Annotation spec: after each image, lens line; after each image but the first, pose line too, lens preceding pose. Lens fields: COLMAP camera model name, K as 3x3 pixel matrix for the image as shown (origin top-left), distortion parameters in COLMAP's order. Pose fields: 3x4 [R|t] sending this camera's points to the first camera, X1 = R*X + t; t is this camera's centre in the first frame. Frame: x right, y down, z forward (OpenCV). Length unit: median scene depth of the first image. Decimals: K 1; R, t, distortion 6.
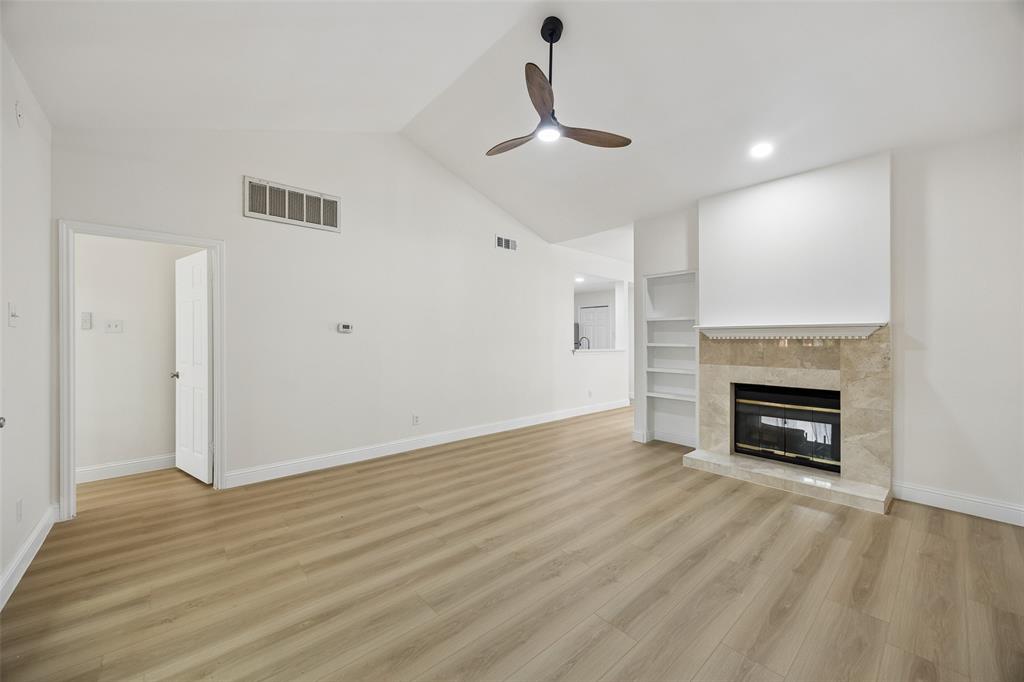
lens RADIAL K [[390.6, 0, 509.6], [0, 390.6, 343.2], [0, 0, 1]] dist [-0.002041, -0.000617]
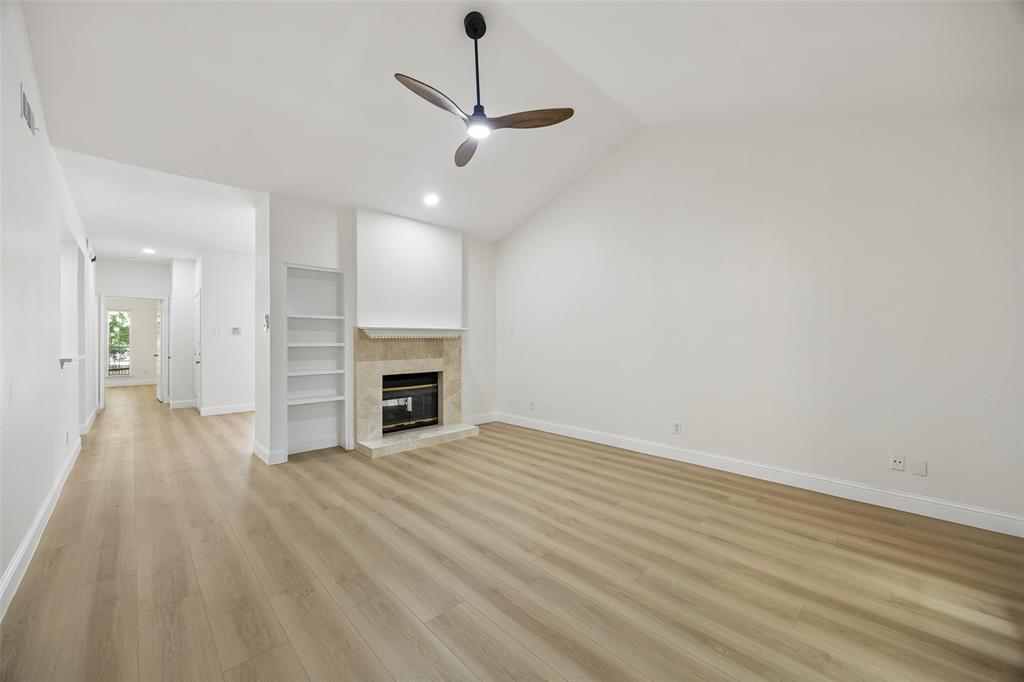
lens RADIAL K [[390.6, 0, 506.4], [0, 390.6, 340.0], [0, 0, 1]] dist [-0.002041, -0.000617]
pose [[-0.044845, -0.004071, 0.998986, -0.701659], [0.011277, 0.999926, 0.004581, -0.007451], [-0.998930, 0.011471, -0.044795, 0.764969]]
